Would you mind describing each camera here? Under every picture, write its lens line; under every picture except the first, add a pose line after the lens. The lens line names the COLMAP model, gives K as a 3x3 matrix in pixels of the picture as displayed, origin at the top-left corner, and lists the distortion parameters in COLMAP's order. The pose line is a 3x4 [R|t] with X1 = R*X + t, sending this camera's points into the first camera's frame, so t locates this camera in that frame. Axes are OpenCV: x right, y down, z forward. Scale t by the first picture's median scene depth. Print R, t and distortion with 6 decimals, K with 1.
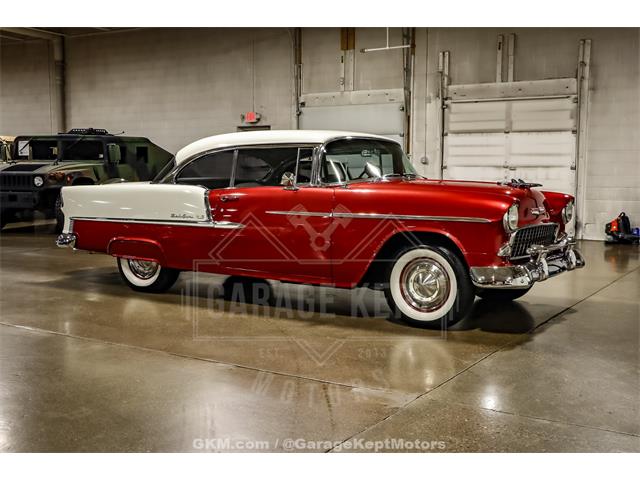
lens RADIAL K [[786.8, 0, 332.2], [0, 786.8, 239.5], [0, 0, 1]] dist [0.014588, 0.025232]
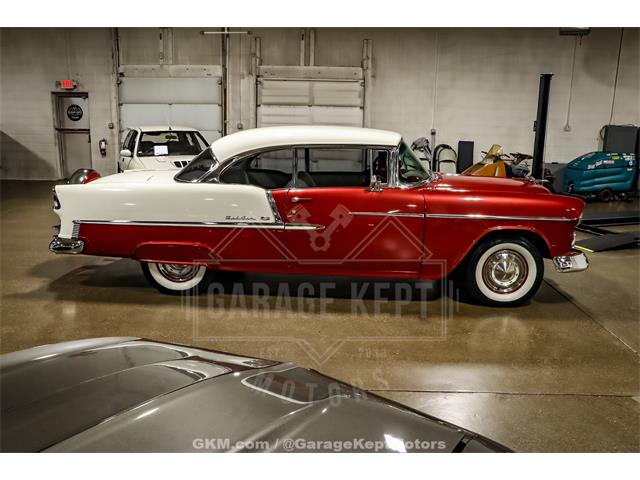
lens RADIAL K [[567.7, 0, 335.4], [0, 567.7, 239.9], [0, 0, 1]] dist [-0.187069, 0.214106]
pose [[0.856671, -0.095426, 0.506960, -0.235203], [0.024992, 0.989265, 0.143979, -0.052903], [-0.515257, -0.110673, 0.849860, 0.187347]]
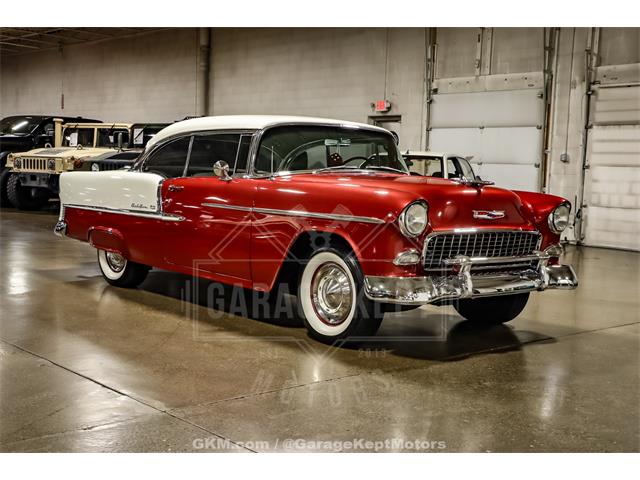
lens RADIAL K [[892.6, 0, 320.0], [0, 892.6, 240.0], [0, 0, 1]] dist [-0.016625, 0.611848]
pose [[0.951933, 0.051030, -0.302027, 0.178480], [-0.053540, 0.998566, -0.000029, -0.000375], [0.301592, 0.016198, 0.953299, 0.027408]]
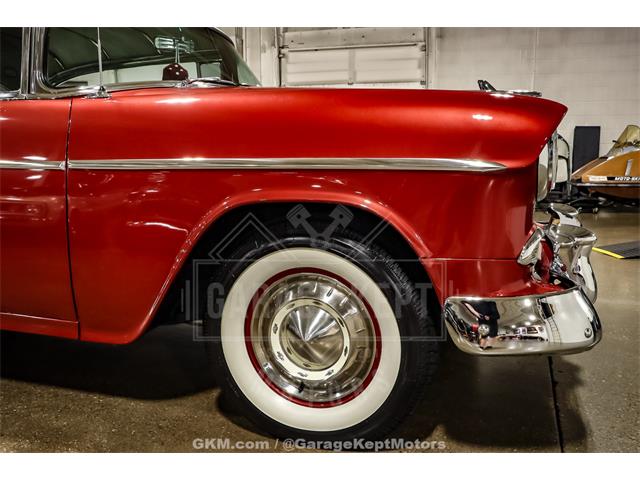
lens RADIAL K [[617.2, 0, 320.0], [0, 617.2, 240.0], [0, 0, 1]] dist [-0.069937, 0.002135]
pose [[0.975080, -0.041184, 0.217997, 0.026069], [0.026966, 0.997334, 0.067802, -0.004850], [-0.220209, -0.060234, 0.973591, 0.316710]]
